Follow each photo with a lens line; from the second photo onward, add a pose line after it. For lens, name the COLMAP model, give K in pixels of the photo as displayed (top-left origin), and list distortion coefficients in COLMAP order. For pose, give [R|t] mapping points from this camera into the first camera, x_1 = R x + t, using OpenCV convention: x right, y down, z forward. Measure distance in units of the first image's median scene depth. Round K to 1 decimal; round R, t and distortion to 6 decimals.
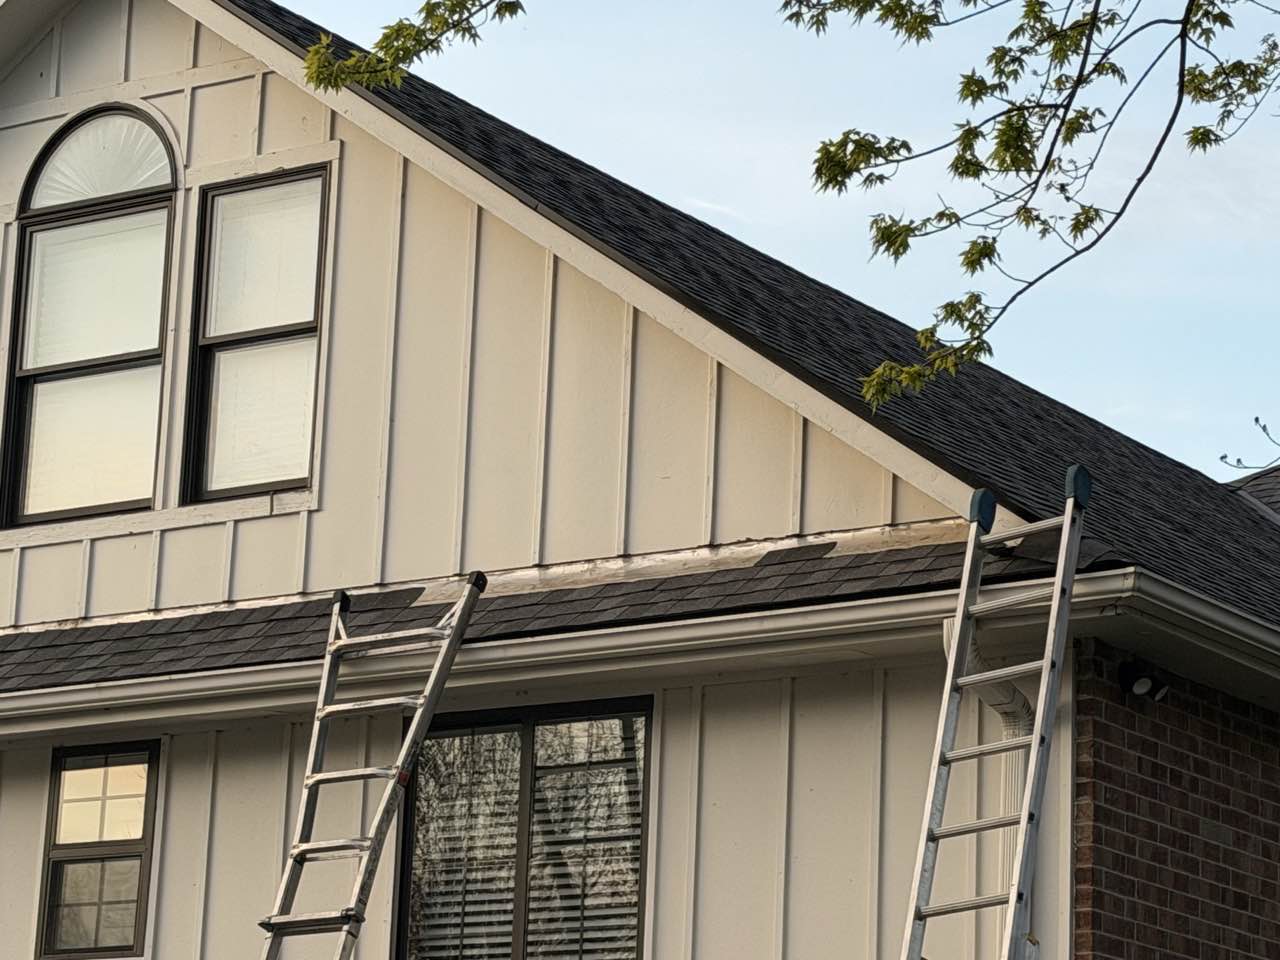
lens RADIAL K [[4274.7, 0, 639.8], [0, 4274.7, 478.3], [0, 0, 1]] dist [0.081573, 0.000000]
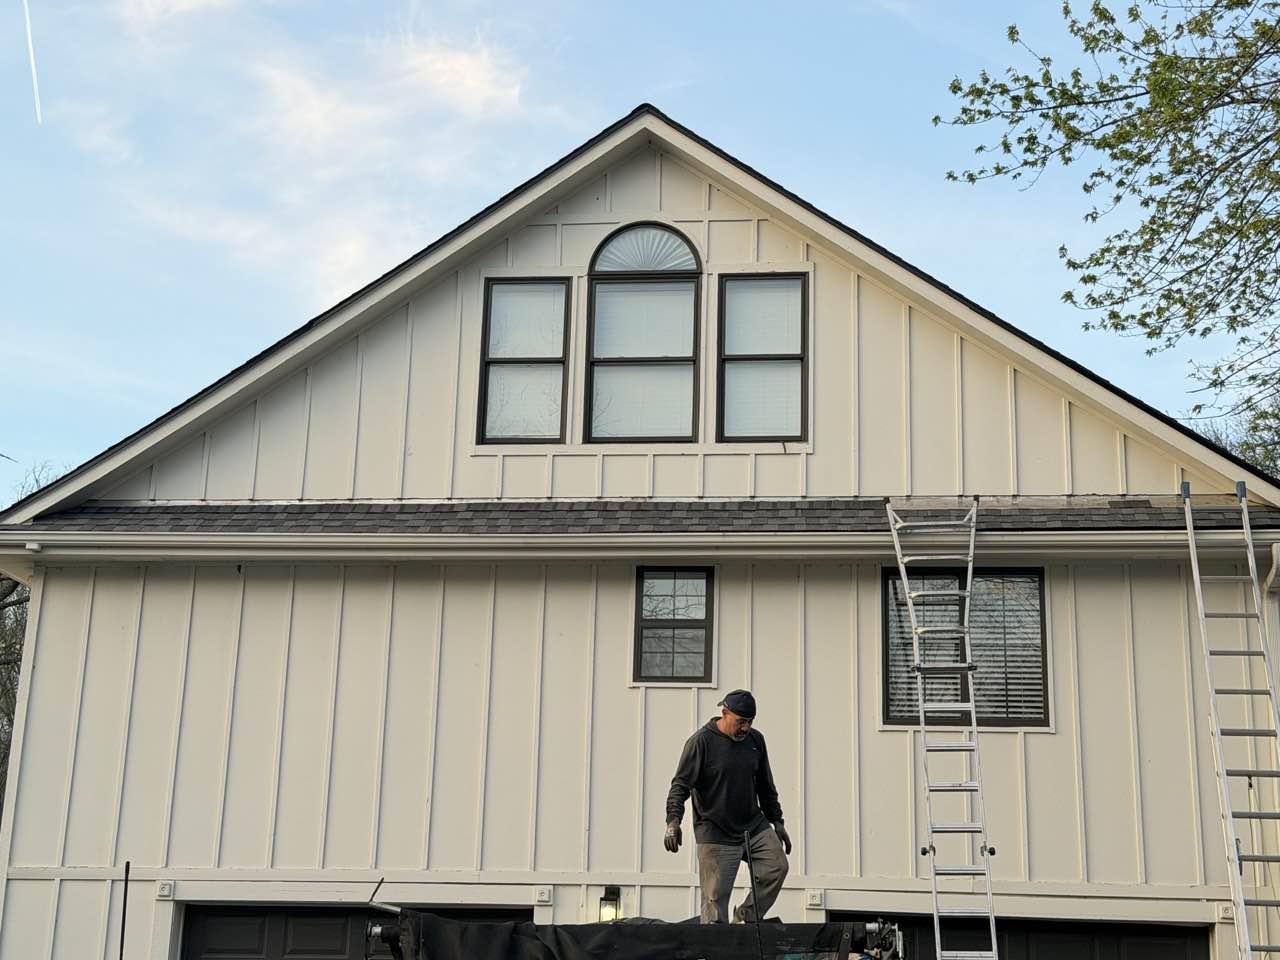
lens RADIAL K [[1906.0, 0, 640.4], [0, 1906.0, 482.4], [0, 0, 1]] dist [0.005651, 0.000000]
pose [[0.877380, 0.114960, 0.465821, -0.523295], [-0.105634, 0.993332, -0.046182, 0.065860], [-0.468024, -0.008688, 0.883673, 0.289575]]
